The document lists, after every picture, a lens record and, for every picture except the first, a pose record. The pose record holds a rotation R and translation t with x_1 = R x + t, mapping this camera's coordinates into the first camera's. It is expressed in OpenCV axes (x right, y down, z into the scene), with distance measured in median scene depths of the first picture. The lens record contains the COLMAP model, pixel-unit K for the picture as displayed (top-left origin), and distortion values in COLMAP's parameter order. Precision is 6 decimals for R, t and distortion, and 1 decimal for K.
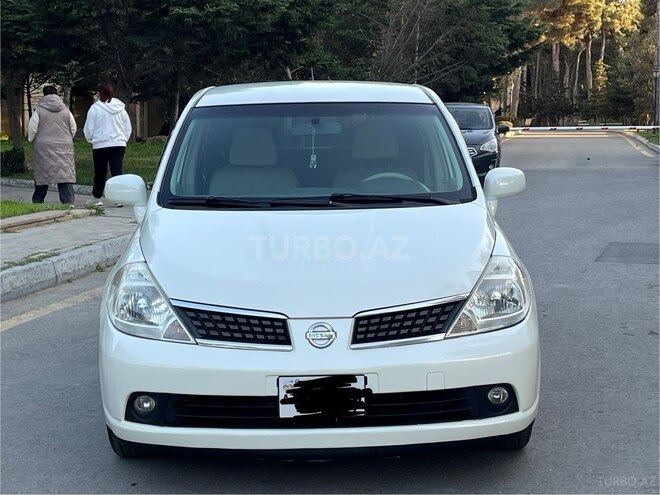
lens RADIAL K [[1160.6, 0, 334.3], [0, 1160.6, 245.6], [0, 0, 1]] dist [0.091899, 0.000000]
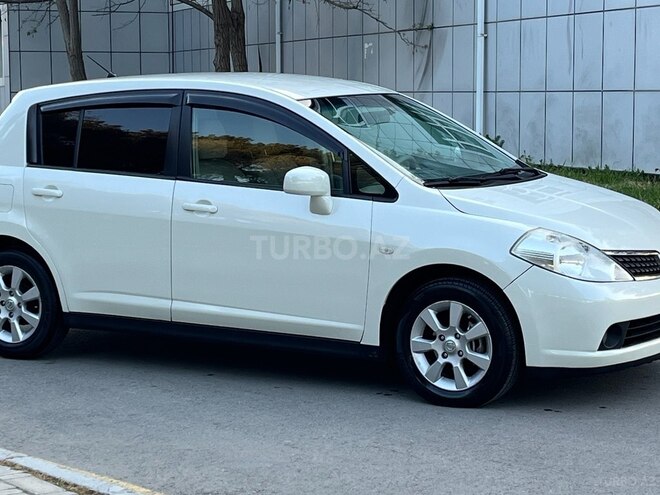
lens RADIAL K [[1522.9, 0, 326.0], [0, 1522.9, 245.8], [0, 0, 1]] dist [0.062277, 0.000000]
pose [[0.523534, -0.087087, 0.847543, -1.722733], [0.103171, 0.993922, 0.038399, -0.054669], [-0.845735, 0.067339, 0.529337, 0.377279]]
